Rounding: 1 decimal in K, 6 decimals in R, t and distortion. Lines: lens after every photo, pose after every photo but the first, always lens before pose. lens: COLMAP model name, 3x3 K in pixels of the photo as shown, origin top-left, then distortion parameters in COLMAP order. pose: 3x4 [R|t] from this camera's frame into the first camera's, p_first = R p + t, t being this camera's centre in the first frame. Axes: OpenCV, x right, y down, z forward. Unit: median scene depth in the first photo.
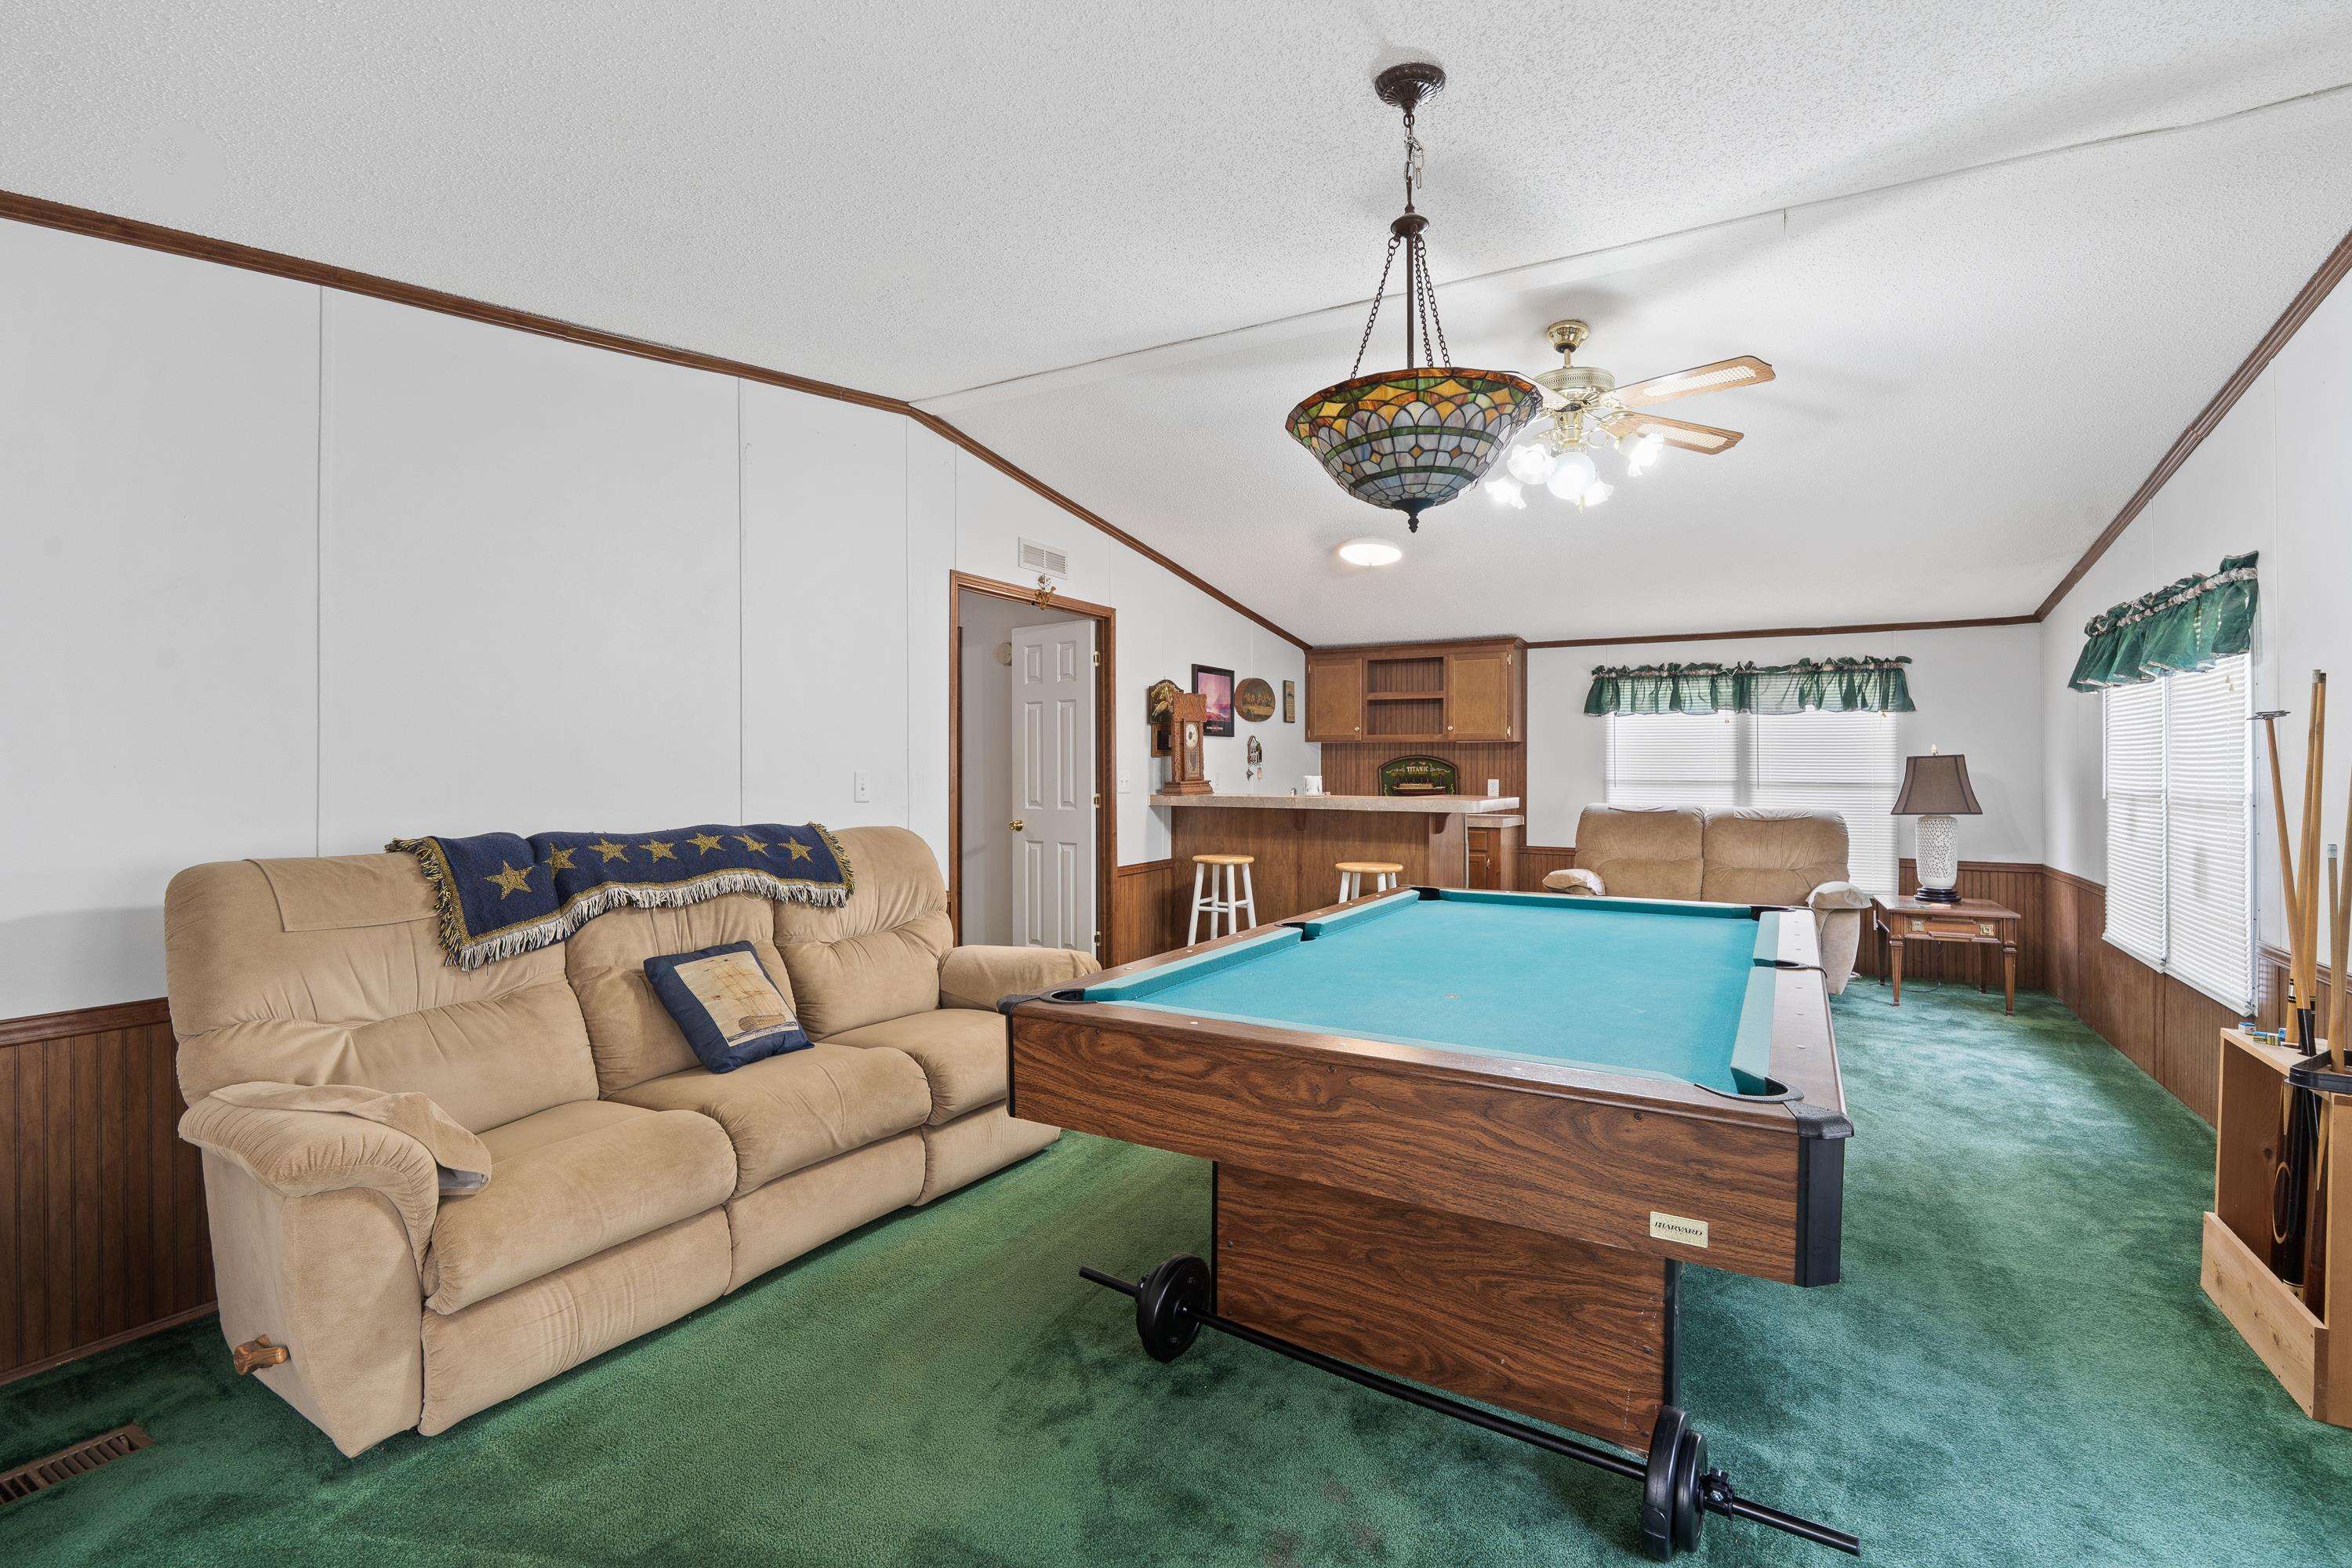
lens RADIAL K [[1068.6, 0, 1178.9], [0, 1068.6, 780.4], [0, 0, 1]] dist [-0.012797, 0.003200]
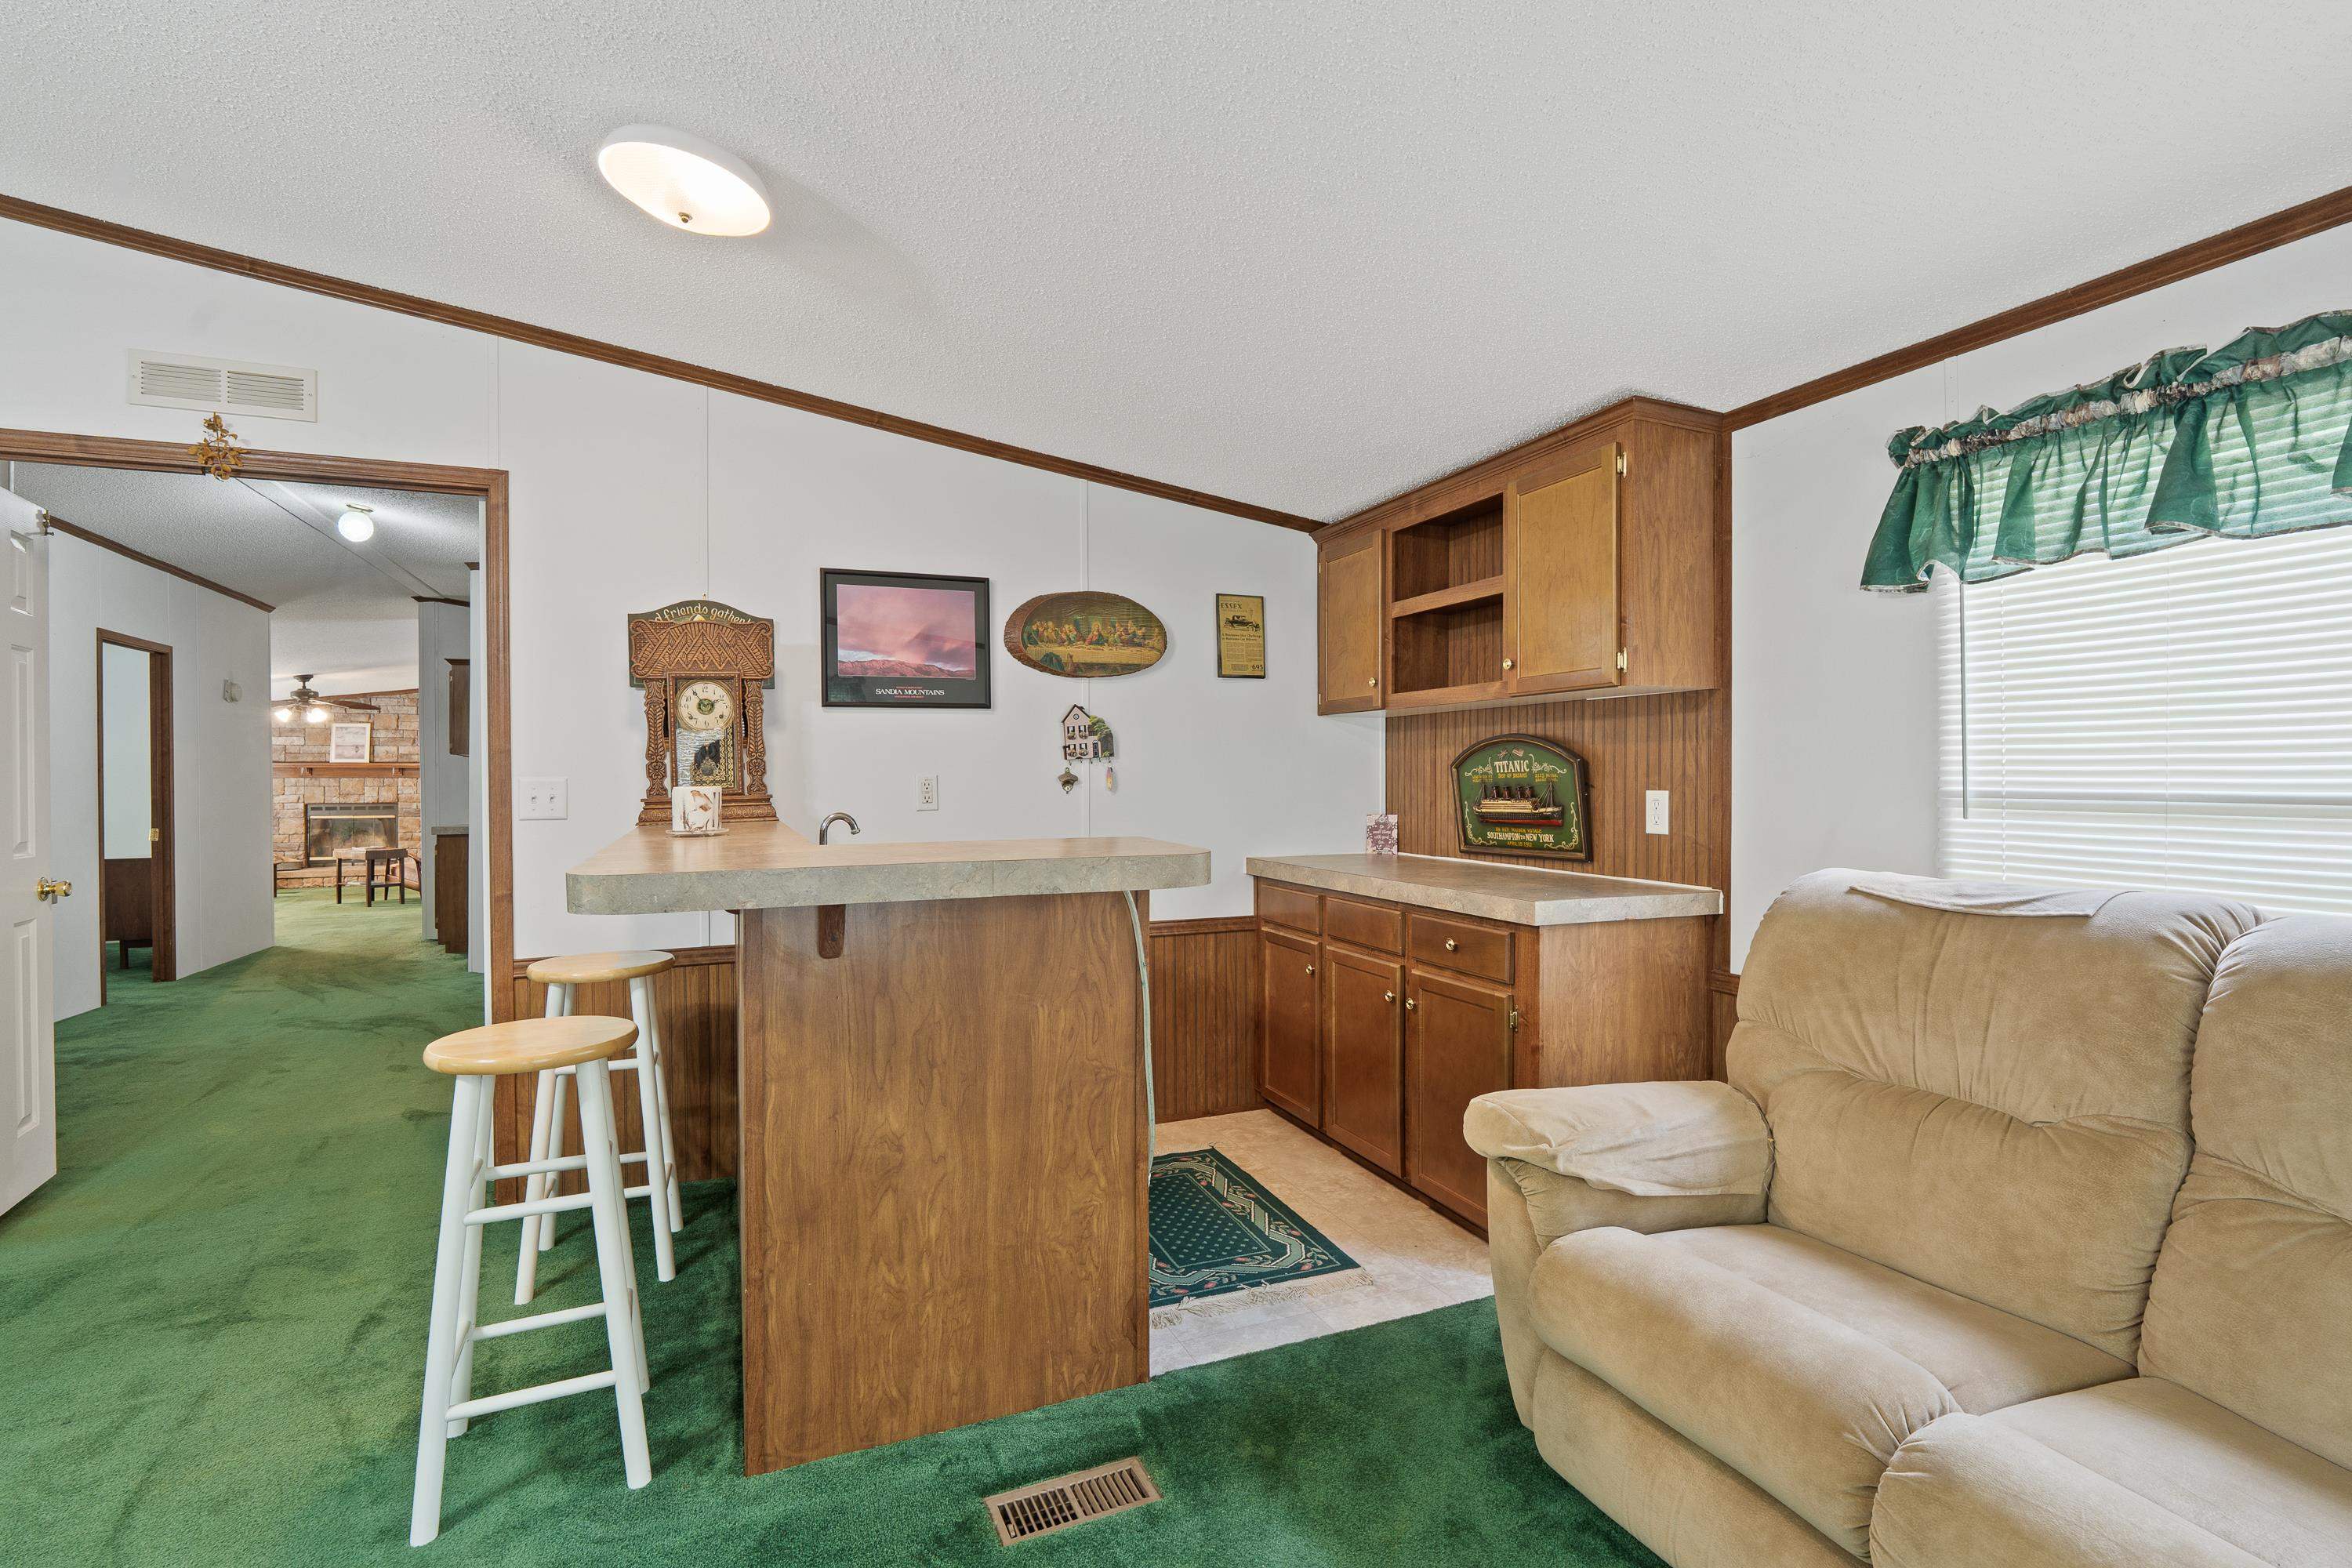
lens RADIAL K [[1068.6, 0, 1179.8], [0, 1068.6, 782.5], [0, 0, 1]] dist [-0.012797, 0.003200]
pose [[0.794346, -0.003478, -0.607456, 0.414339], [0.002760, 0.999994, -0.002116, -0.003678], [0.607459, 0.000004, 0.794351, 0.622449]]
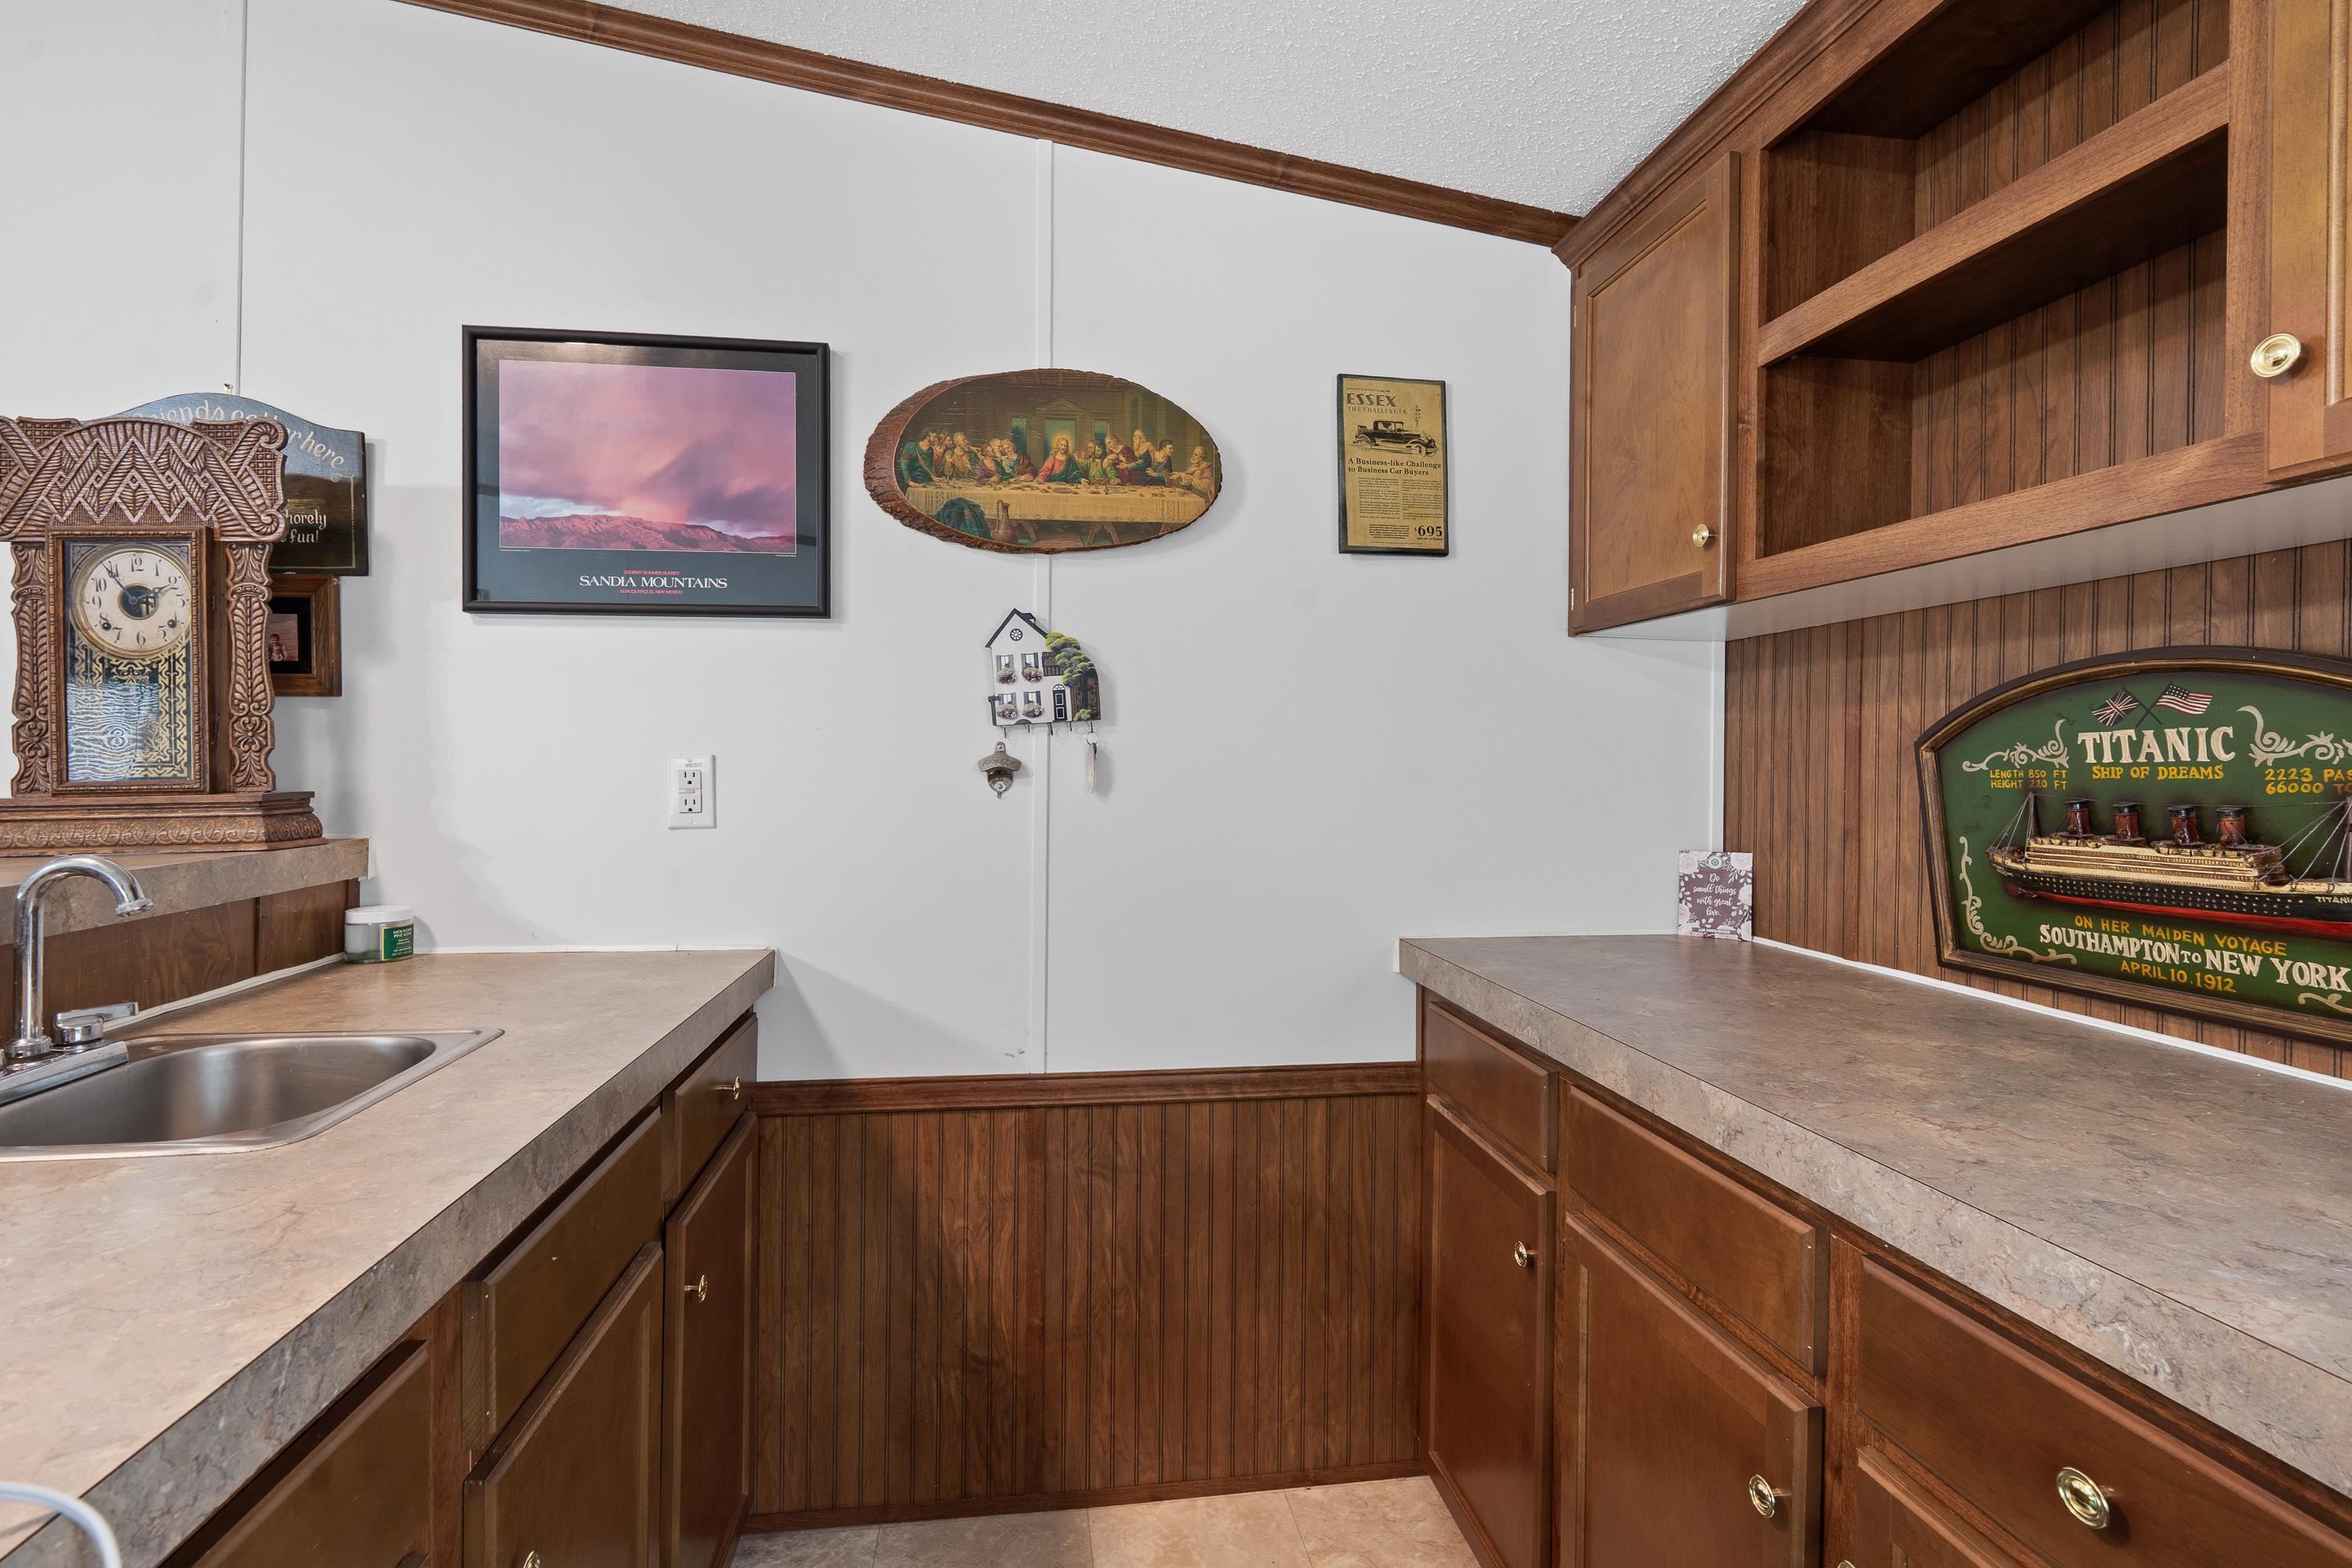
lens RADIAL K [[1068.6, 0, 1163.1], [0, 1068.6, 776.1], [0, 0, 1]] dist [-0.012797, 0.003200]
pose [[0.612077, 0.008965, -0.790747, 0.278085], [-0.009991, 0.999944, 0.003603, -0.005853], [0.790735, 0.005695, 0.612132, 0.873371]]
